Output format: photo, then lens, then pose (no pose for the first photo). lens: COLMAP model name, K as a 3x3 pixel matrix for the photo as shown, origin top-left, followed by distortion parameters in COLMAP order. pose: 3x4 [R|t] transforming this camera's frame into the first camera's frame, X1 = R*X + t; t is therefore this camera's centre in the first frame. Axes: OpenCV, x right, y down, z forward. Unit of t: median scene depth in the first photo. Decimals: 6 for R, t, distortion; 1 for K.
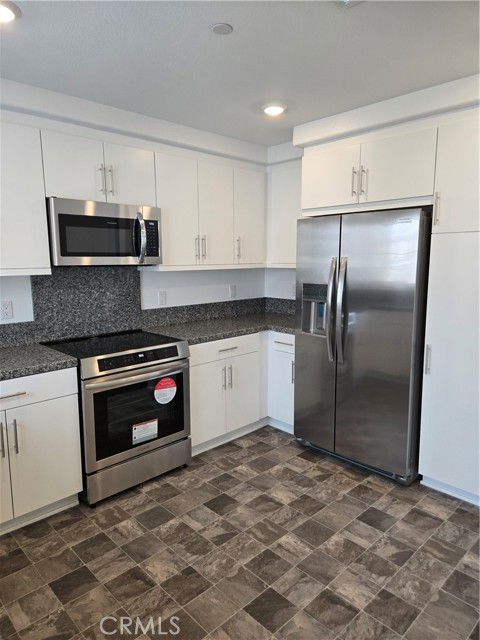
lens RADIAL K [[423.9, 0, 247.6], [0, 423.9, 316.5], [0, 0, 1]] dist [0.044976, -0.002441]
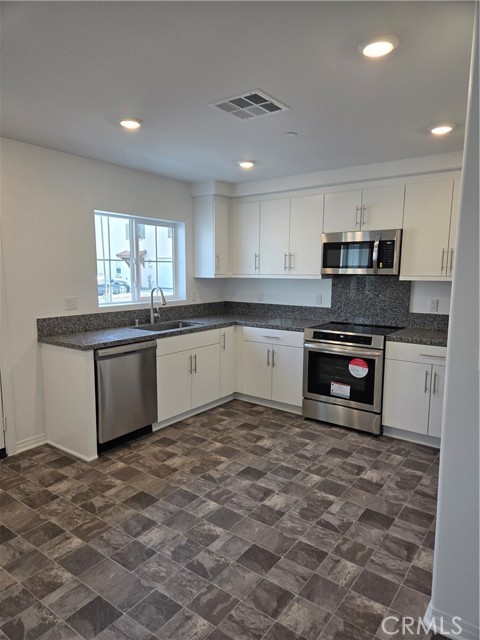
lens RADIAL K [[422.4, 0, 236.8], [0, 422.4, 323.4], [0, 0, 1]] dist [0.060268, -0.001567]
pose [[0.164357, 0.132276, -0.977492, 1.049187], [-0.145641, 0.983361, 0.108582, -0.054745], [0.975590, 0.124516, 0.180887, 0.365732]]
